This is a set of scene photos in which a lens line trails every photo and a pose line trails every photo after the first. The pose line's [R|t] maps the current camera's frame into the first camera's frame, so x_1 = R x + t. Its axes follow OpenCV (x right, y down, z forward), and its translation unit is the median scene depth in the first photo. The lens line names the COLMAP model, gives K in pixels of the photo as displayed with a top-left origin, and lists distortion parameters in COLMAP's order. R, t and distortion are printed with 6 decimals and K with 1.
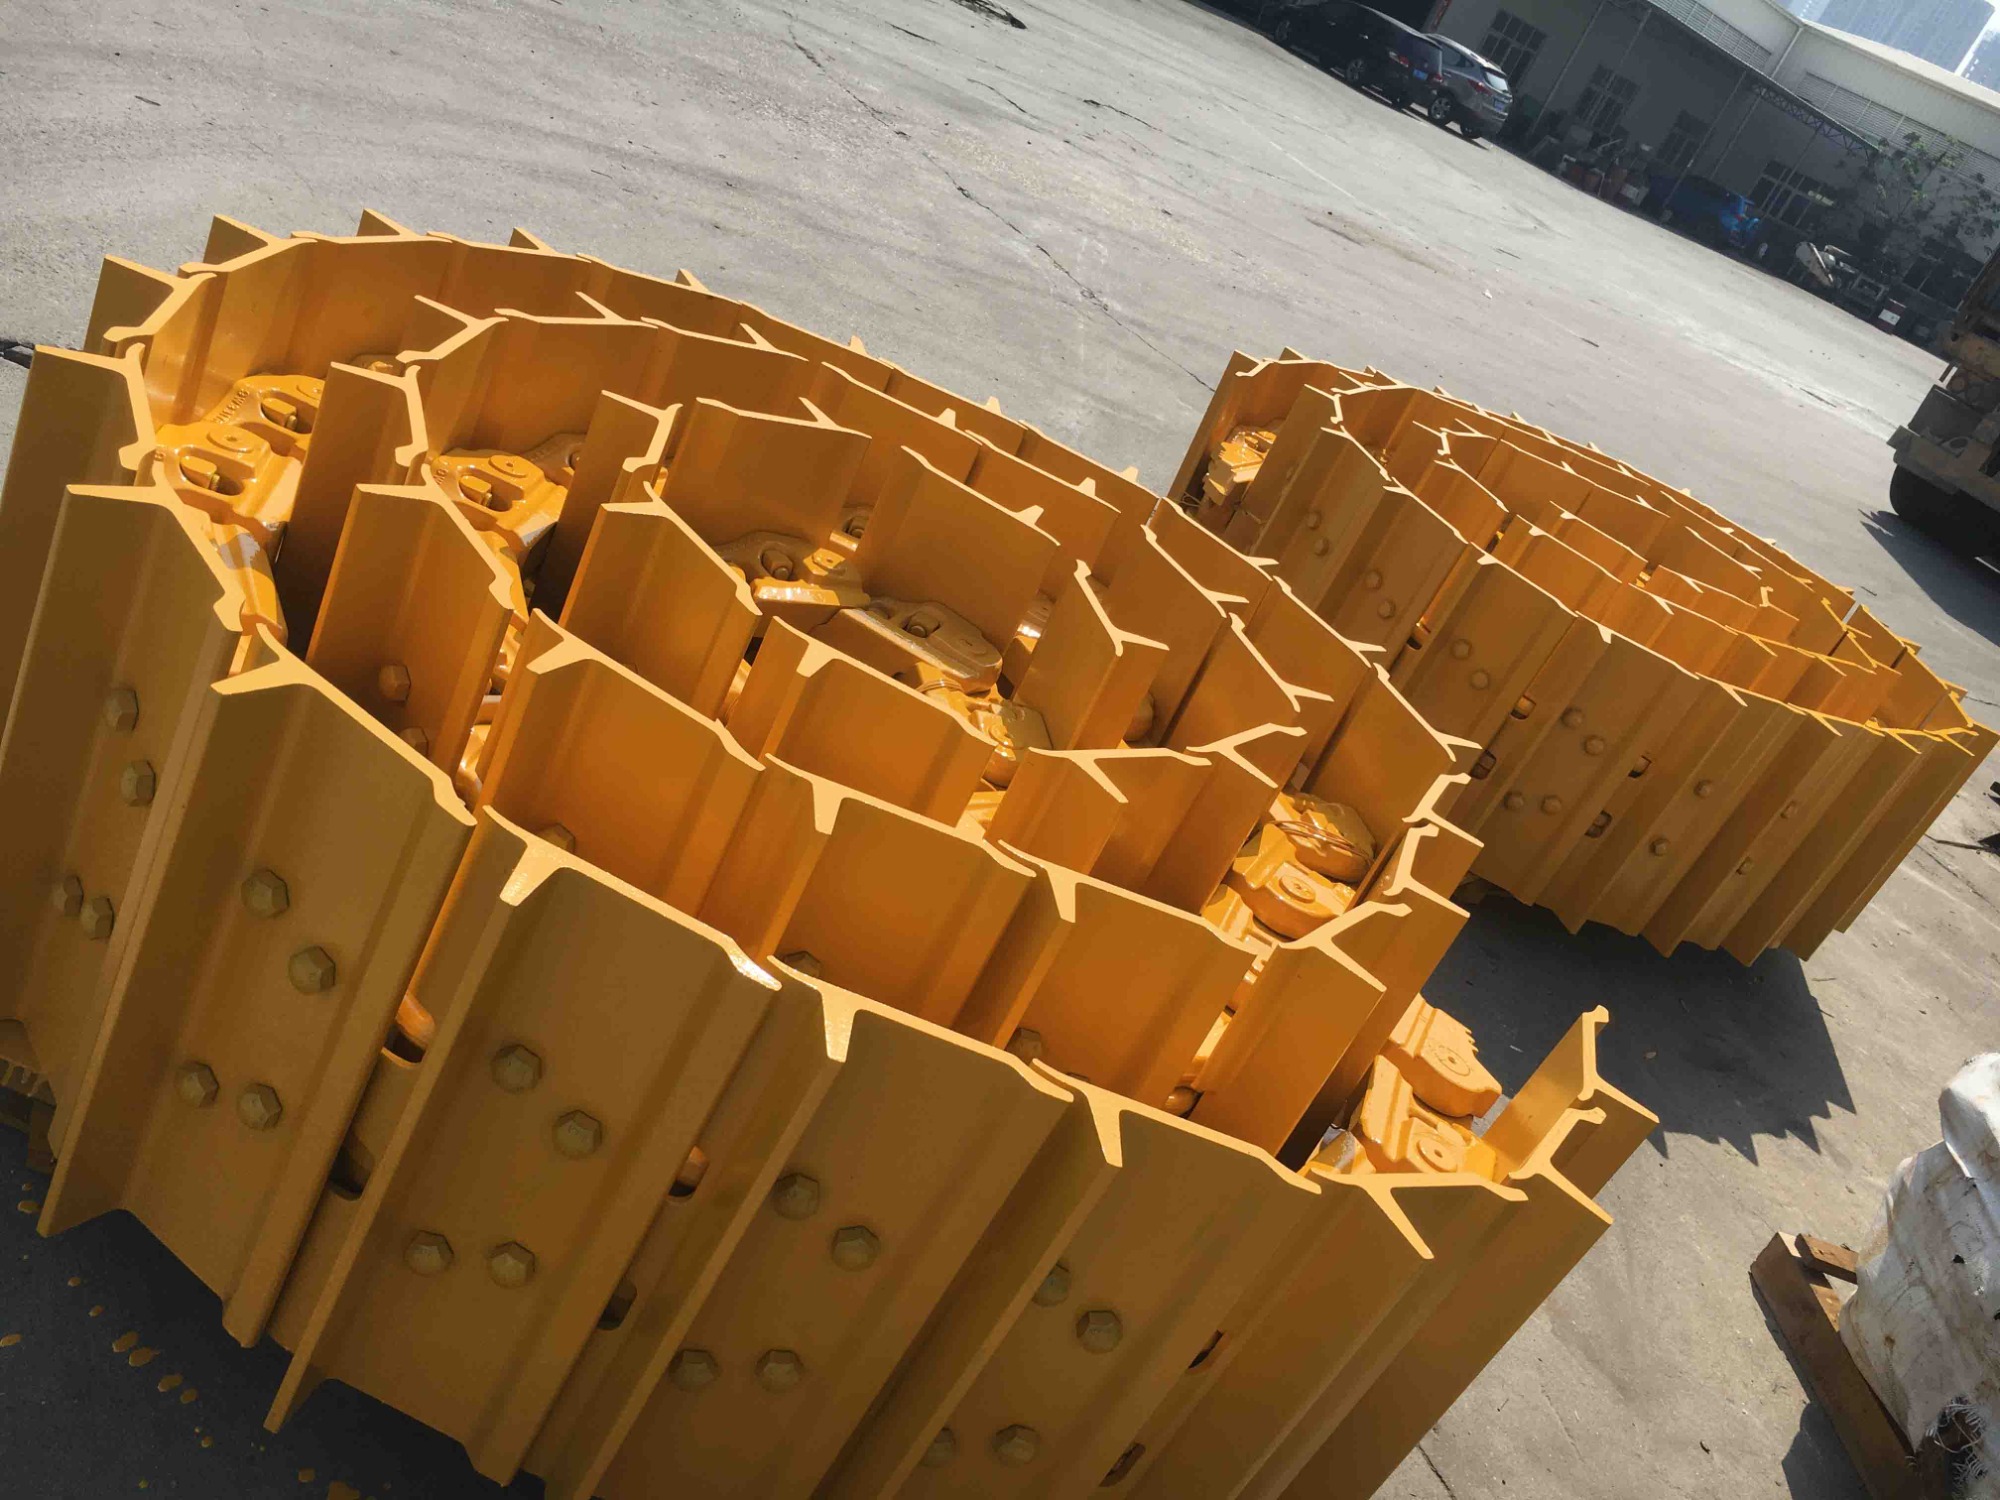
lens RADIAL K [[1688.9, 0, 1000.0], [0, 1688.9, 750.0], [0, 0, 1]] dist [0.076609, -0.137228]
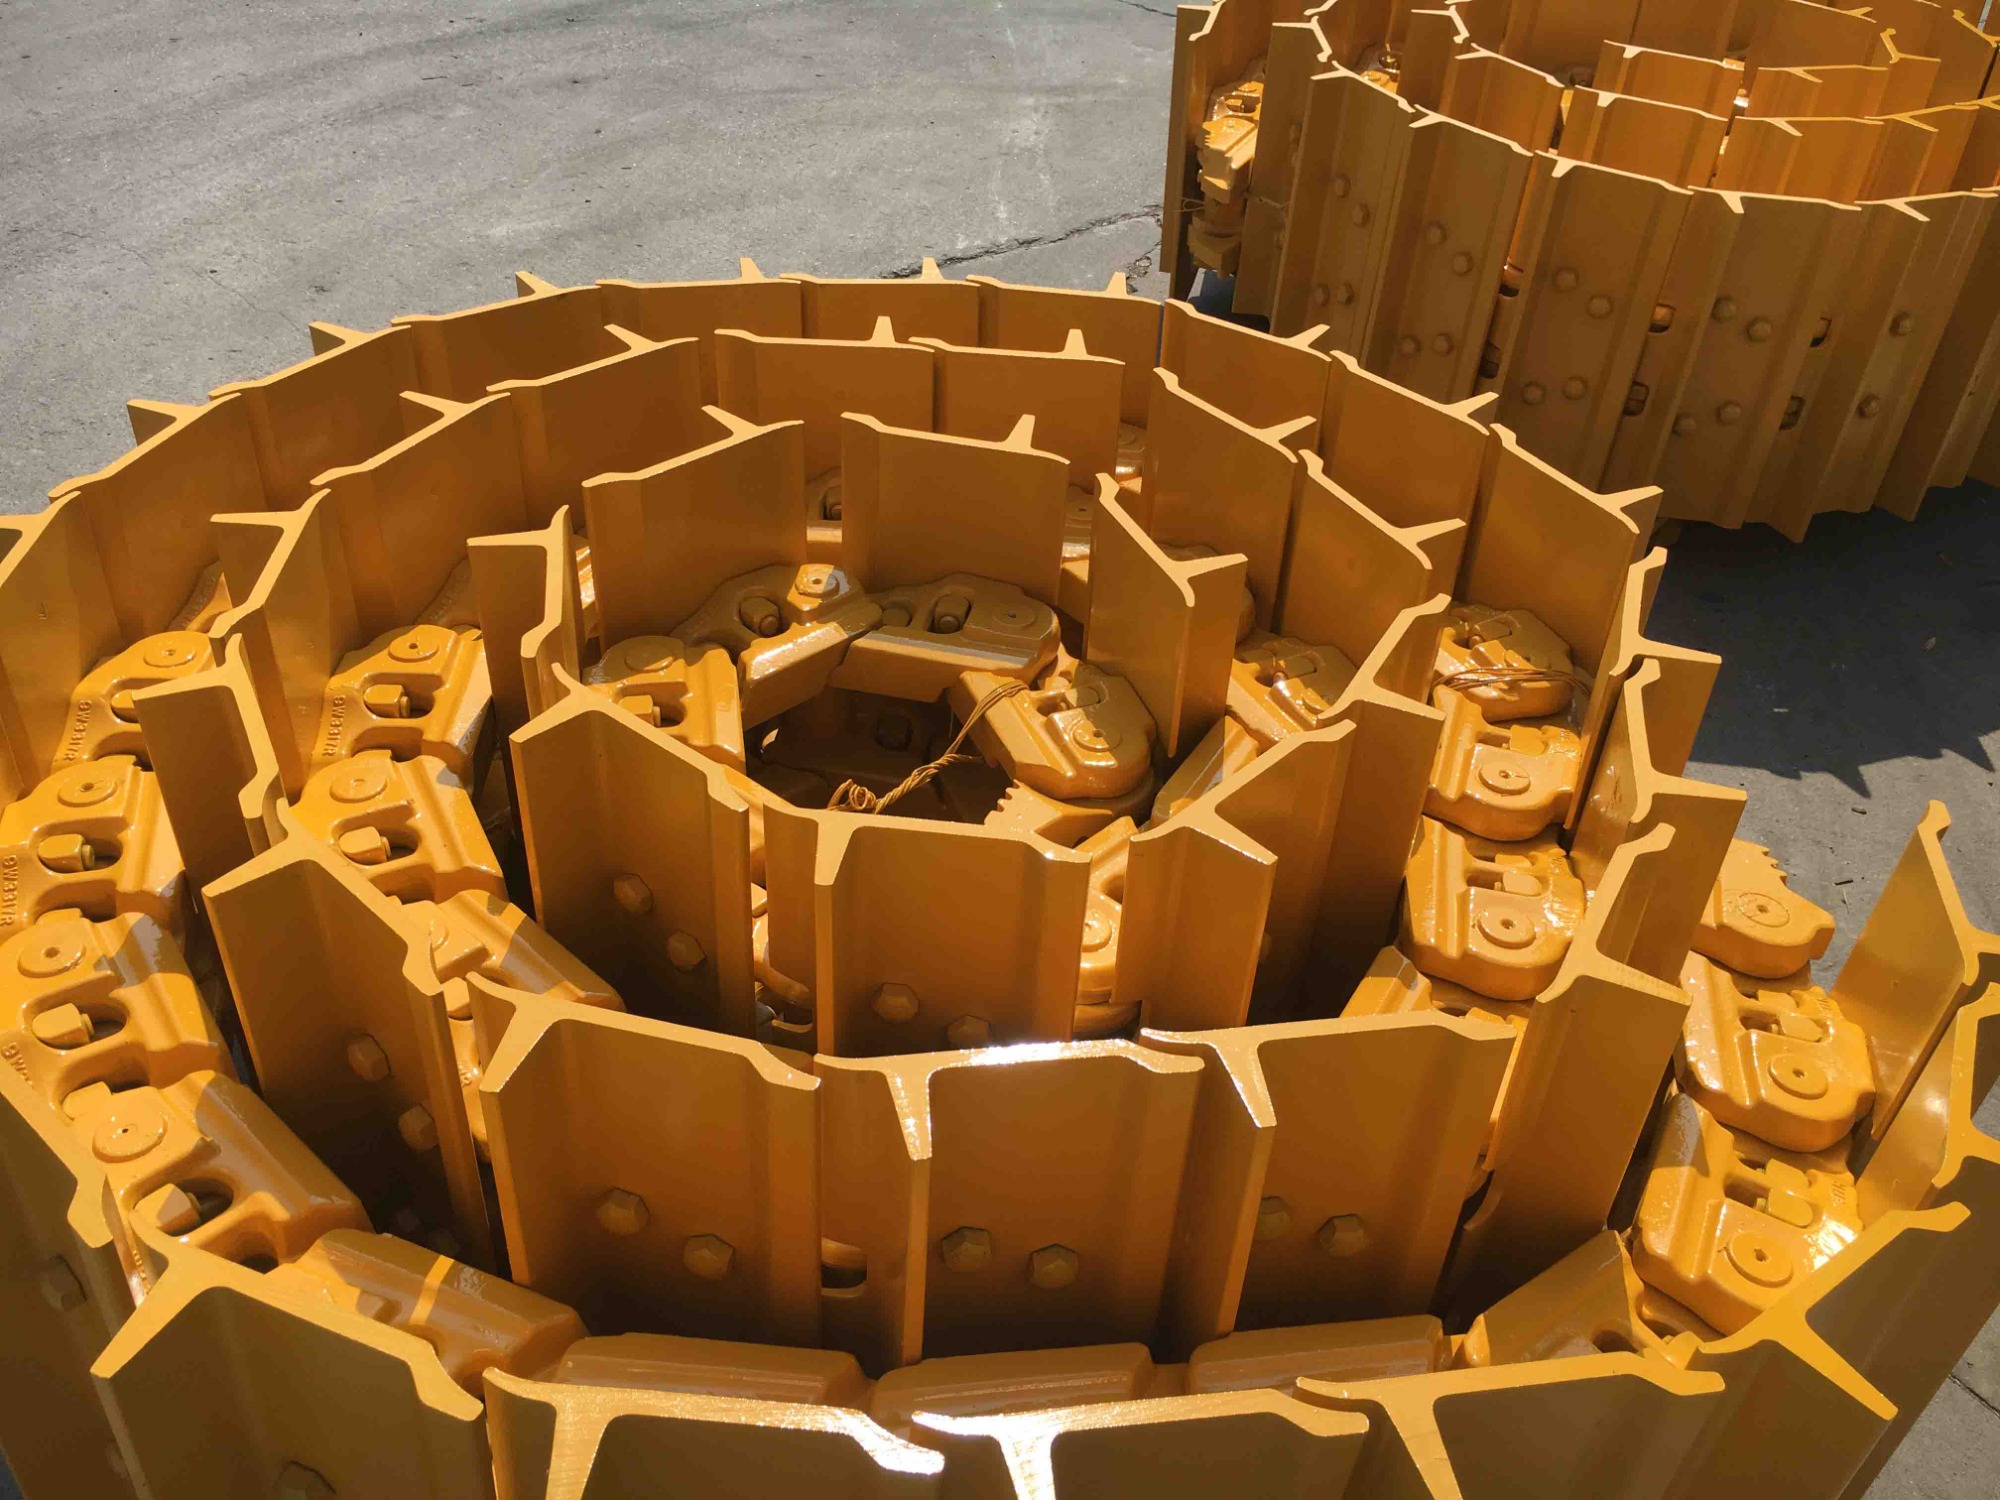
lens RADIAL K [[1693.9, 0, 1000.0], [0, 1693.9, 750.0], [0, 0, 1]] dist [0.094355, -0.160629]
pose [[0.923737, -0.362927, -0.122448, 0.047851], [0.379503, 0.910473, 0.164367, -0.125772], [0.051832, -0.198302, 0.978770, 0.162808]]
